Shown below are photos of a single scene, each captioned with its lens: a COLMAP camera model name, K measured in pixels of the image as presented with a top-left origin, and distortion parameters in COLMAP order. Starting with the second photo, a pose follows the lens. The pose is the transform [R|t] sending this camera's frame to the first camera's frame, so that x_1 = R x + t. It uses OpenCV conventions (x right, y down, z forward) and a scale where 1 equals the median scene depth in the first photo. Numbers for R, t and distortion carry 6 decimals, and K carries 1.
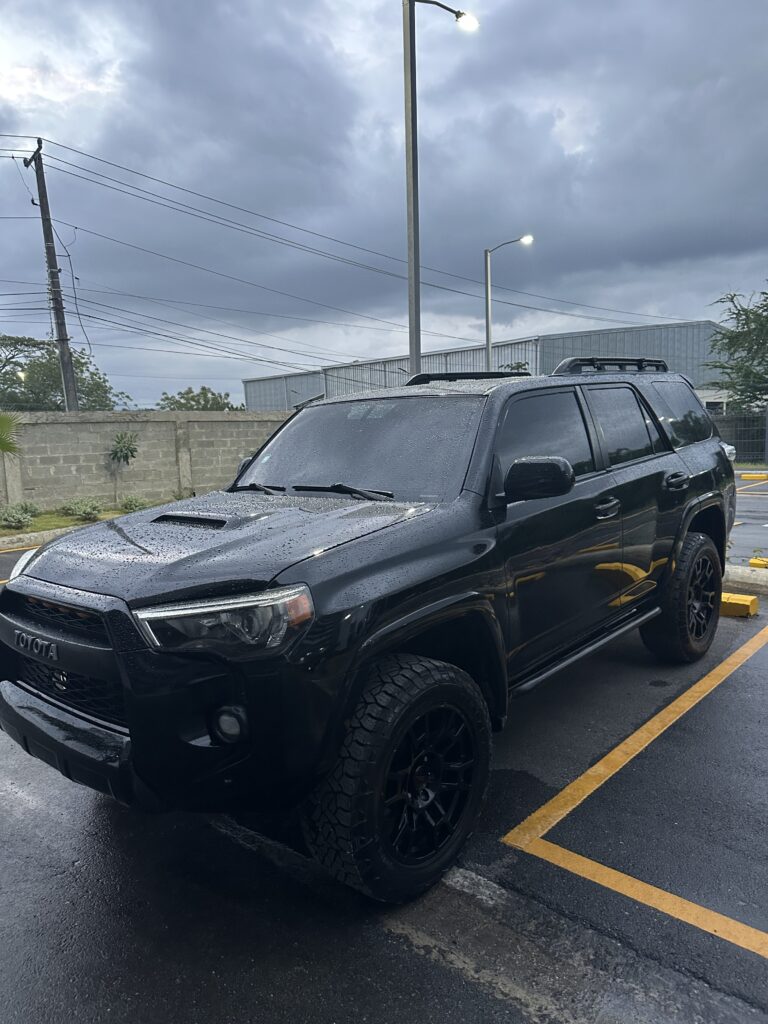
lens RADIAL K [[694.4, 0, 384.0], [0, 694.4, 512.0], [0, 0, 1]] dist [-0.070243, -0.004688]
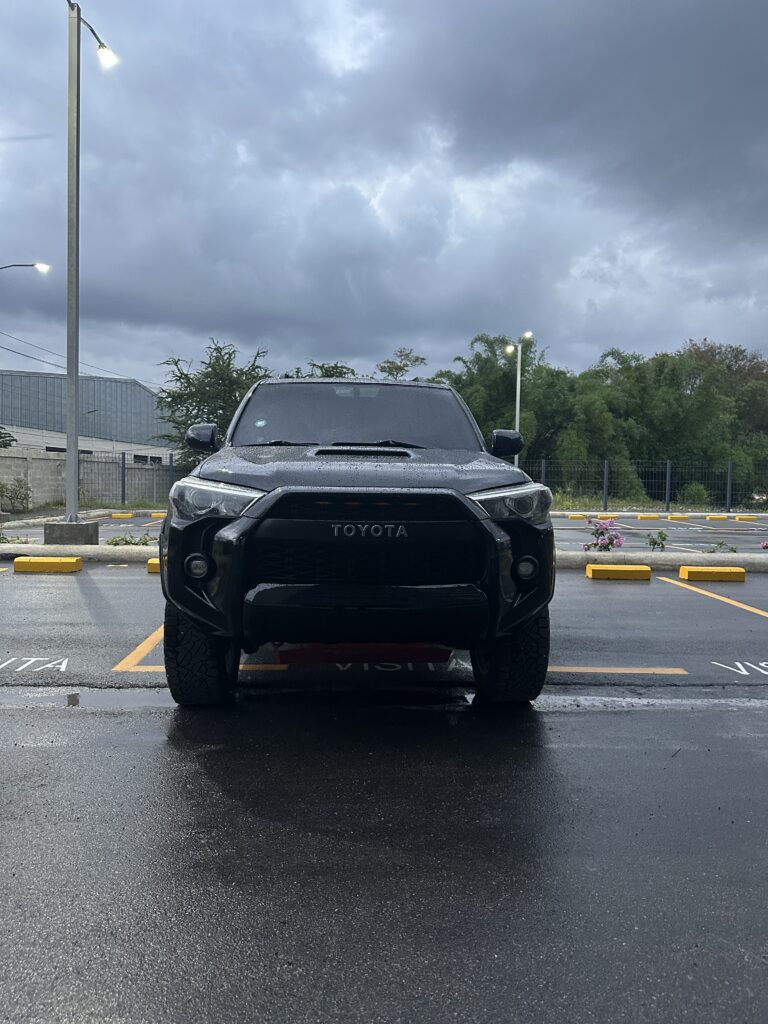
lens RADIAL K [[694.4, 0, 384.0], [0, 694.4, 512.0], [0, 0, 1]] dist [-0.070243, -0.004688]
pose [[0.659560, 0.025184, 0.751230, -0.104993], [0.037166, 0.997123, -0.066058, 0.018208], [-0.750733, 0.071490, 0.656726, 0.014422]]
